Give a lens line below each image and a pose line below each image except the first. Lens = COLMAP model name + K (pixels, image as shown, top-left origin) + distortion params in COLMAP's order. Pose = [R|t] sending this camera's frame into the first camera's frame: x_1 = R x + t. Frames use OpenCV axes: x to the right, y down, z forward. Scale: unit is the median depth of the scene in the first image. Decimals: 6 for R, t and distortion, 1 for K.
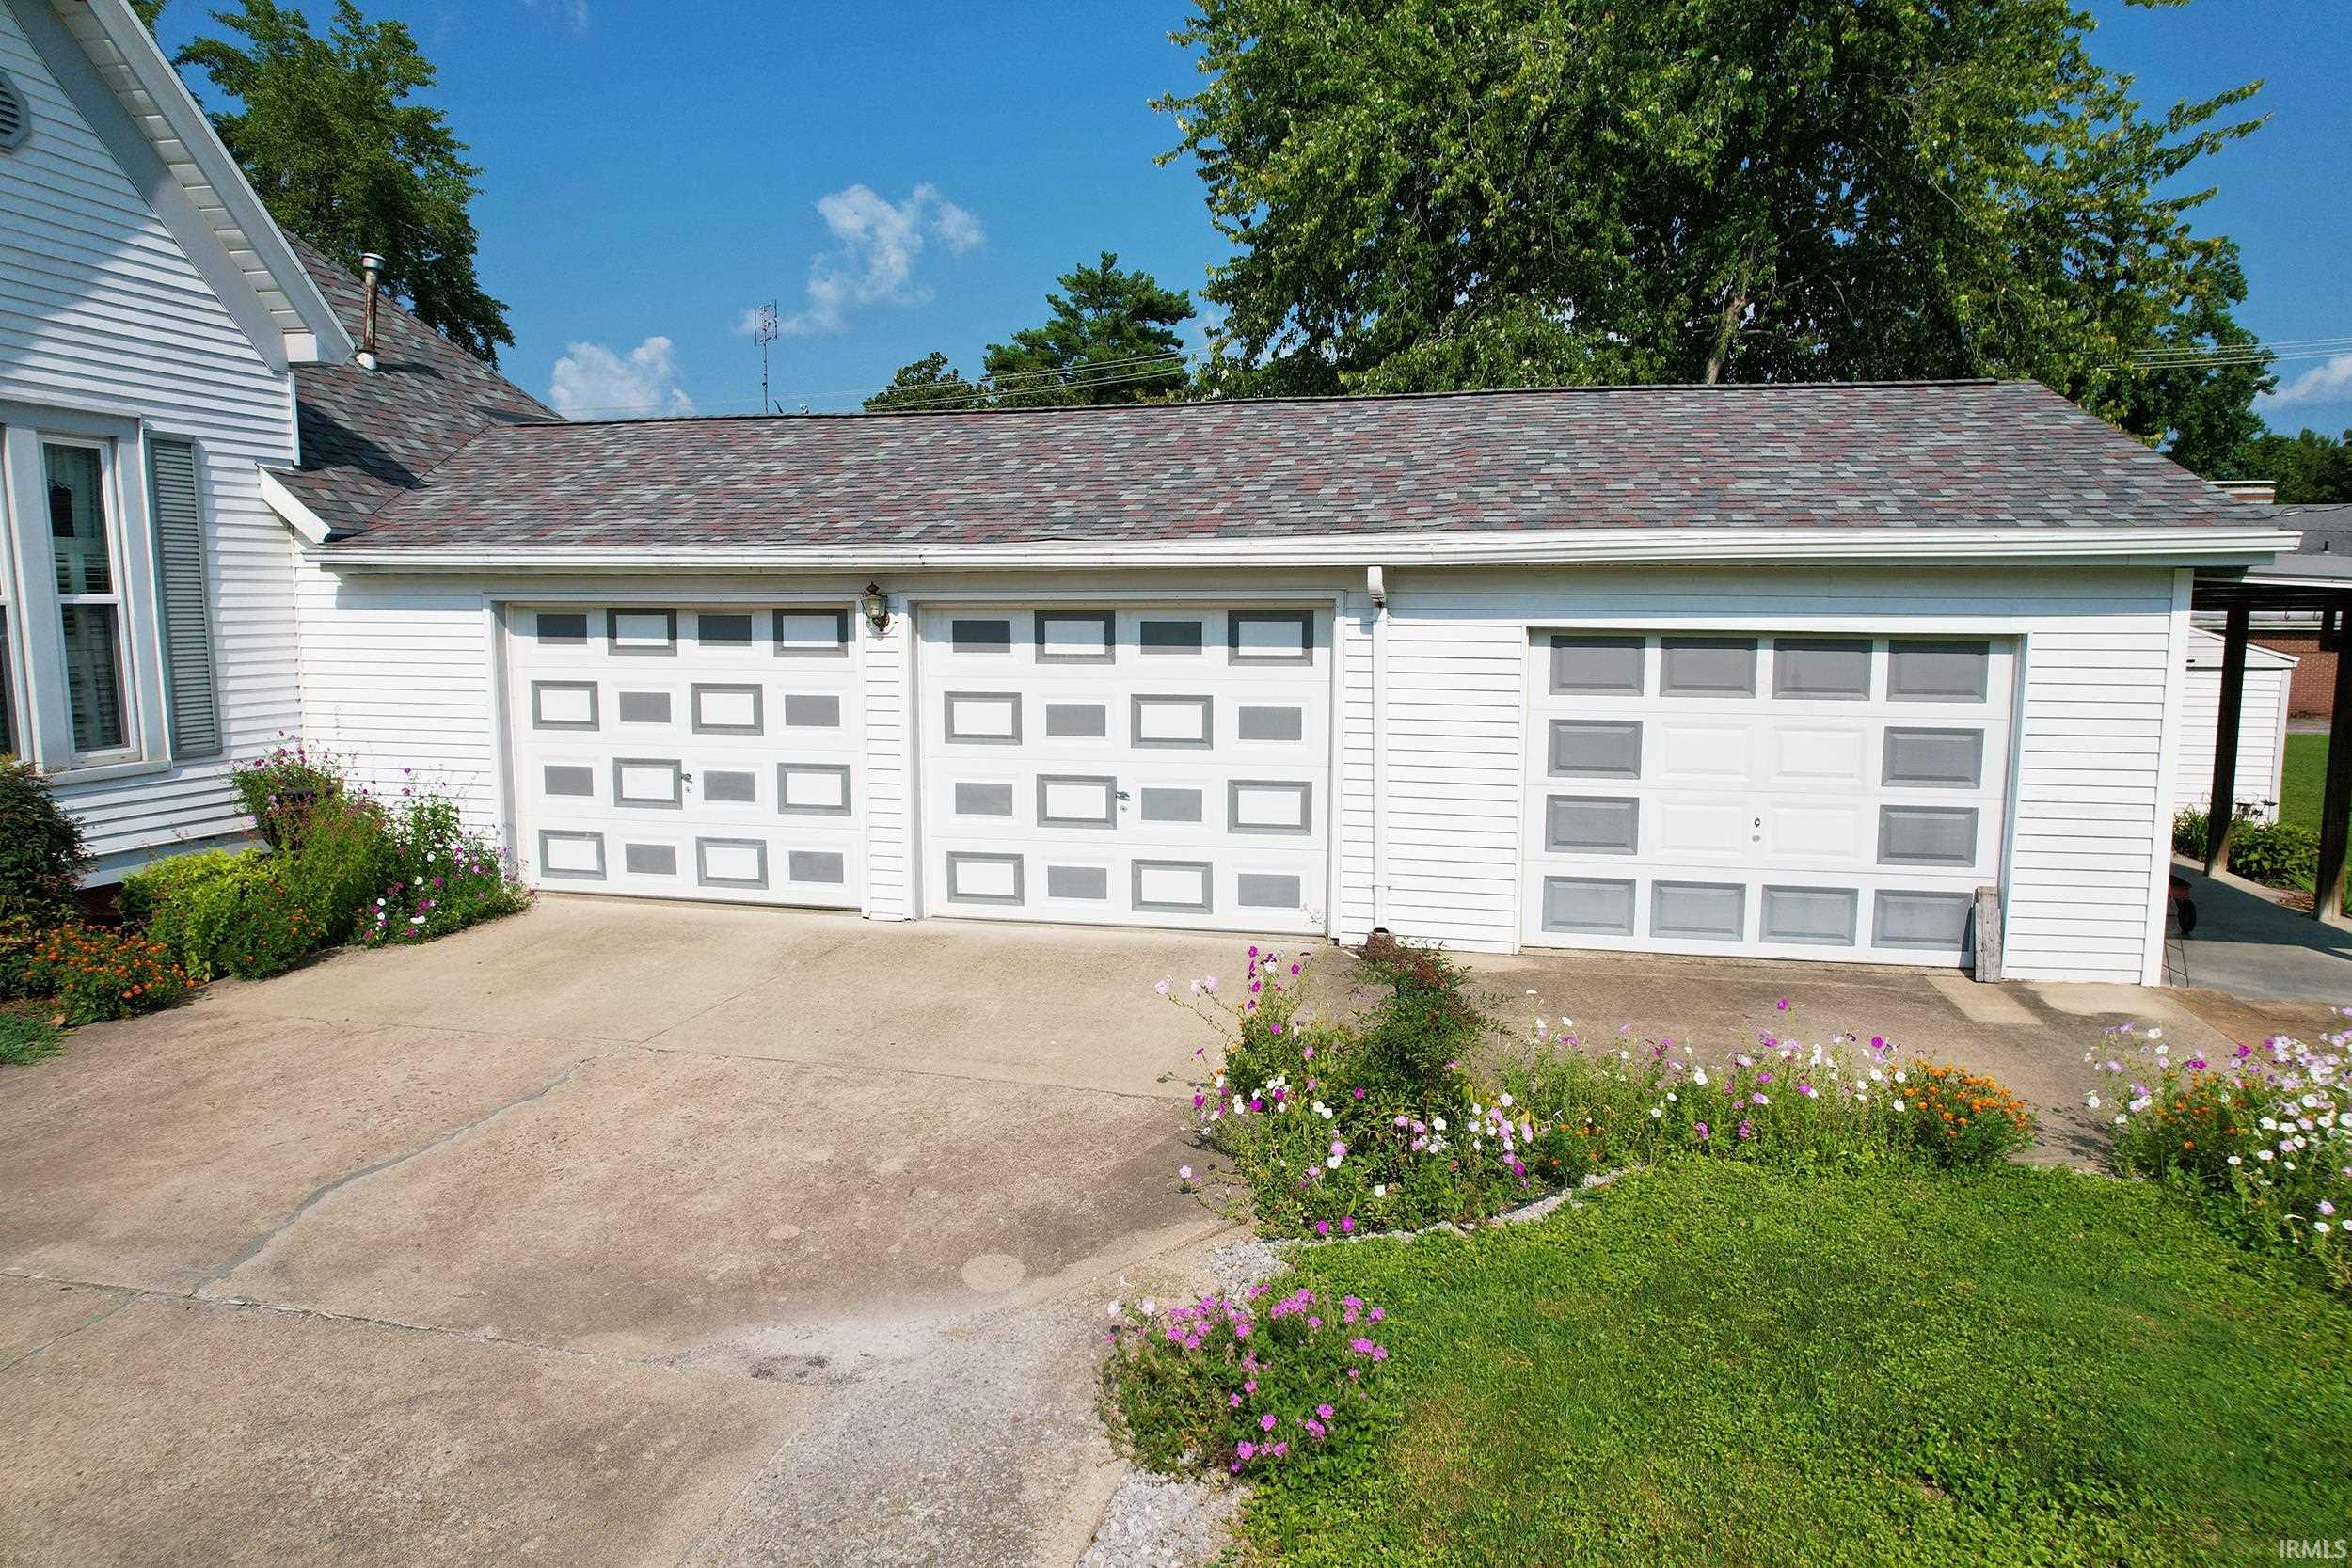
lens RADIAL K [[1498.4, 0, 1180.6], [0, 1498.4, 789.8], [0, 0, 1]] dist [-0.067843, 0.056936]
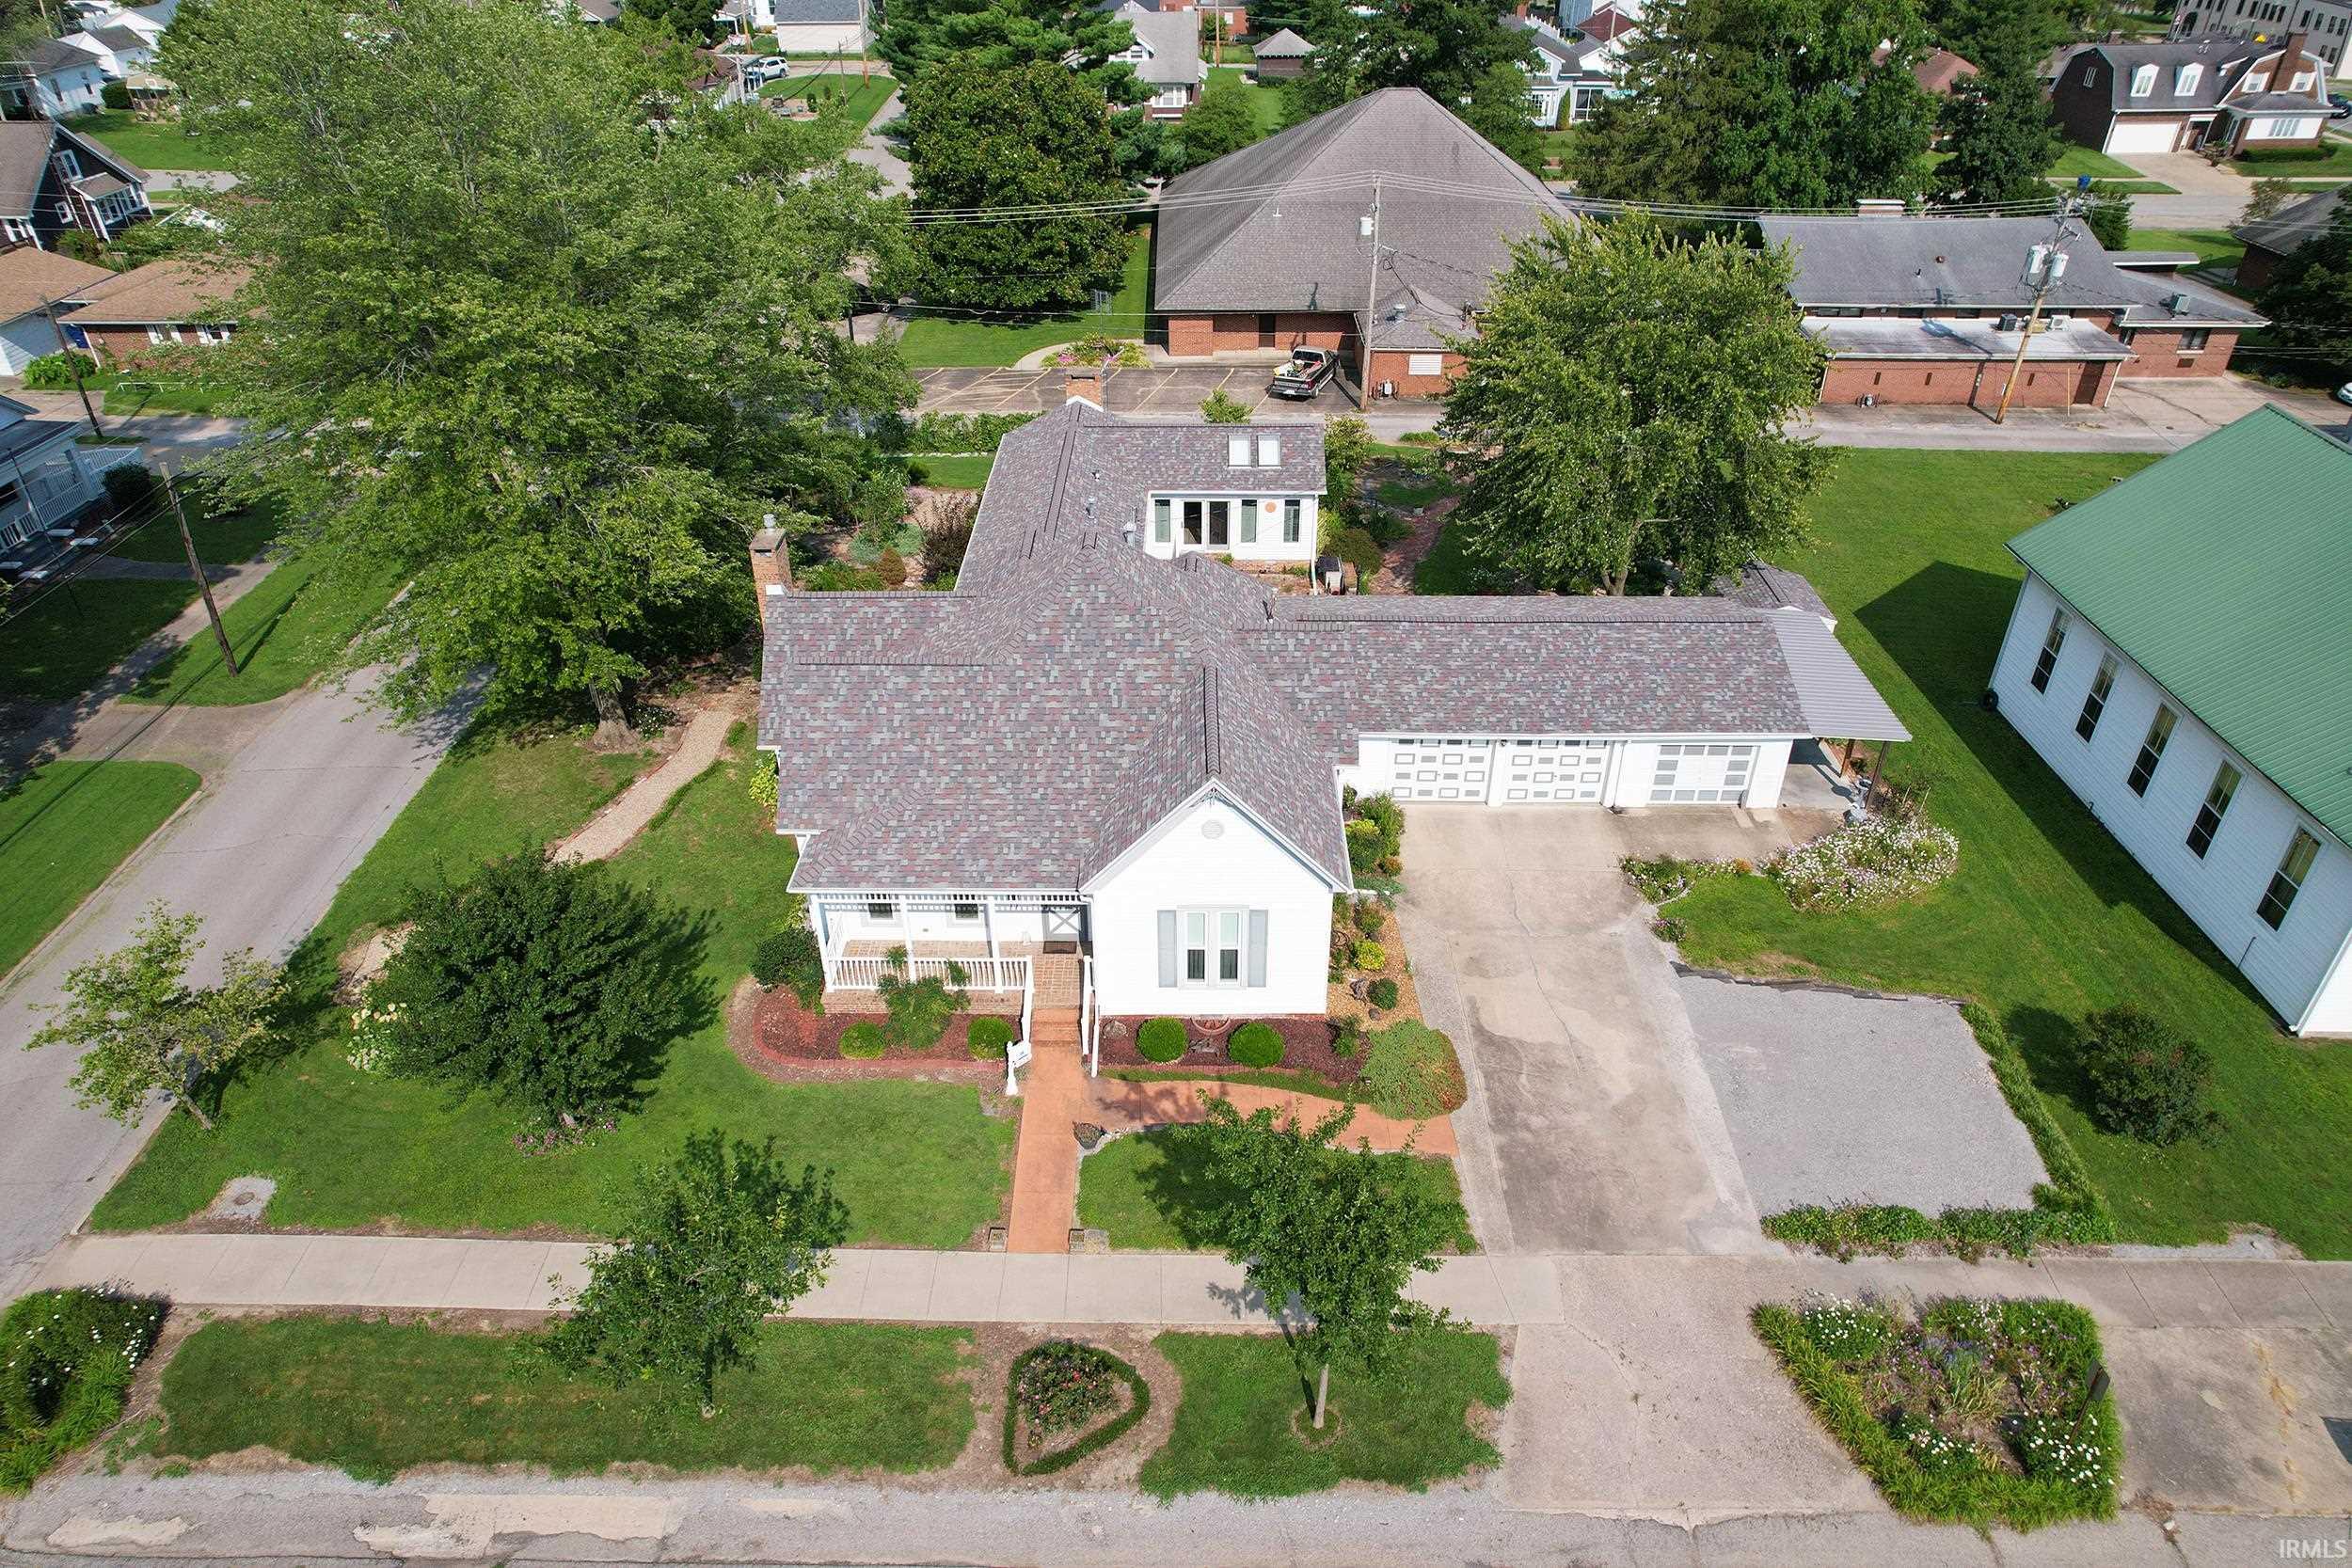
lens RADIAL K [[1498.4, 0, 1183.4], [0, 1498.4, 792.7], [0, 0, 1]] dist [-0.067843, 0.056936]
pose [[0.978465, -0.117145, 0.169953, -1.737982], [0.030687, 0.896762, 0.441447, -1.794338], [-0.204121, -0.426725, 0.881045, -2.427277]]
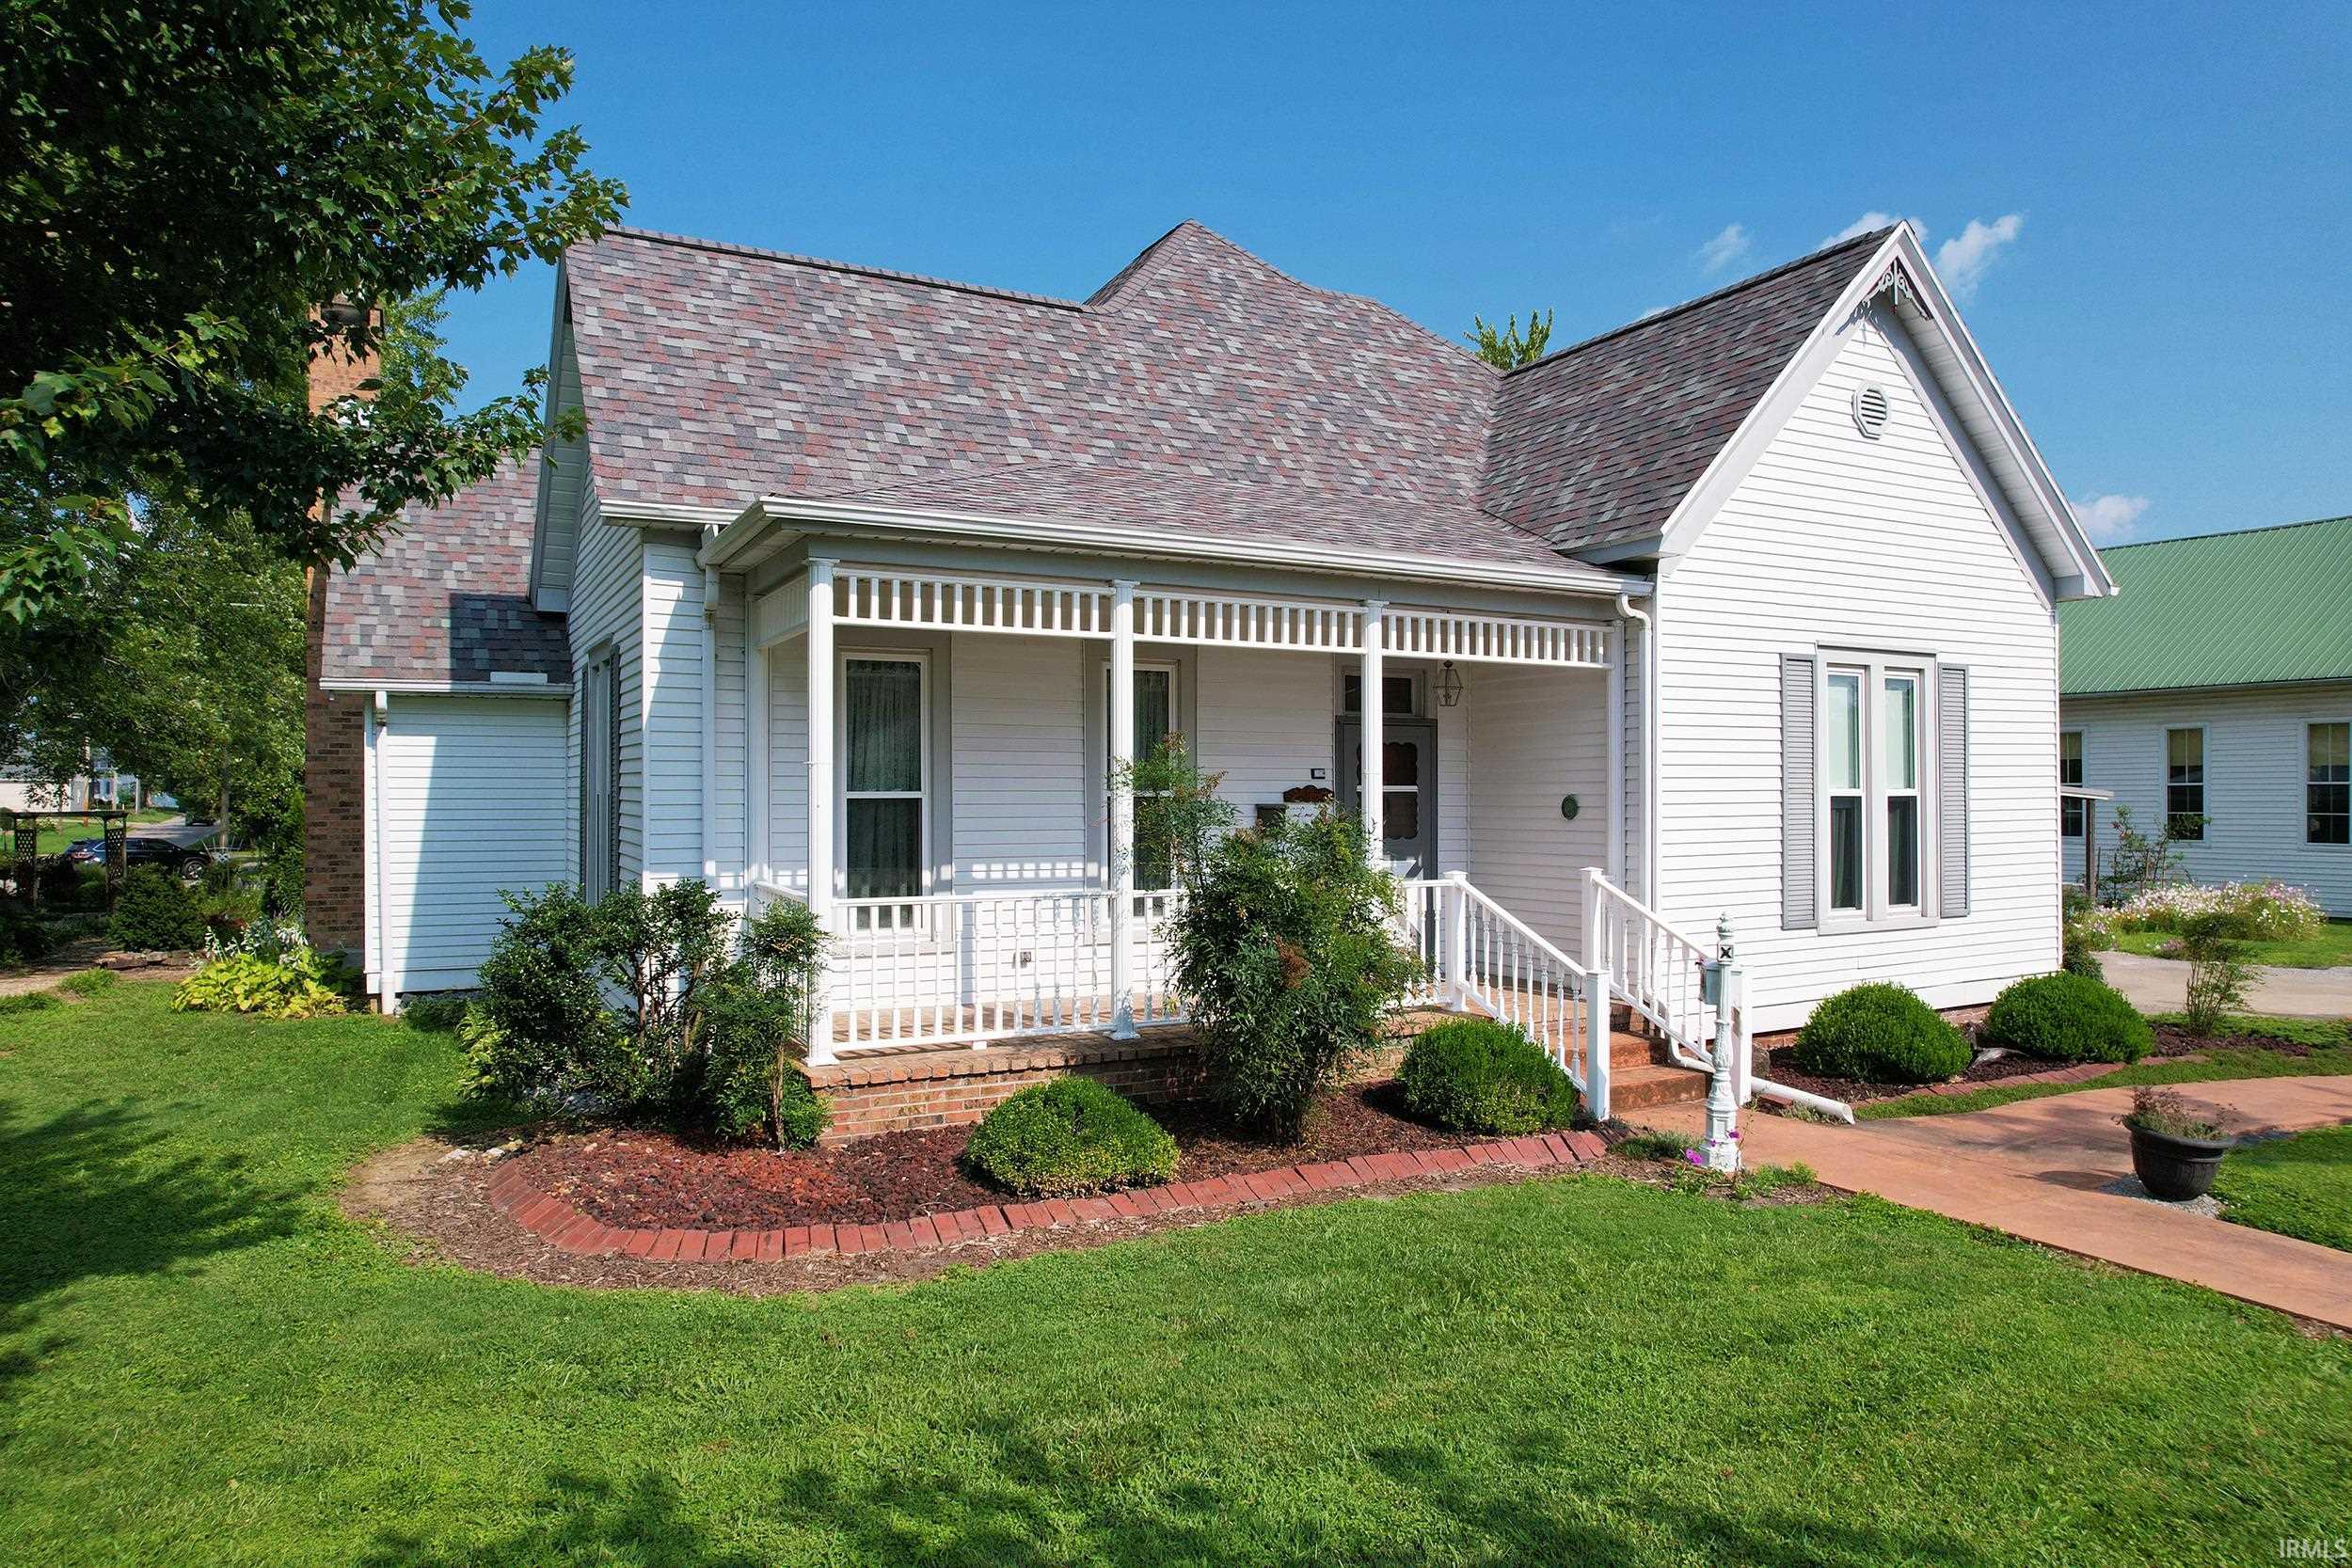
lens RADIAL K [[1498.4, 0, 1181.0], [0, 1498.4, 787.4], [0, 0, 1]] dist [-0.067843, 0.056936]
pose [[0.766926, 0.000764, 0.641735, -2.391836], [0.083892, 0.991298, -0.101438, 0.030878], [-0.636229, 0.131632, 0.760188, -0.269981]]
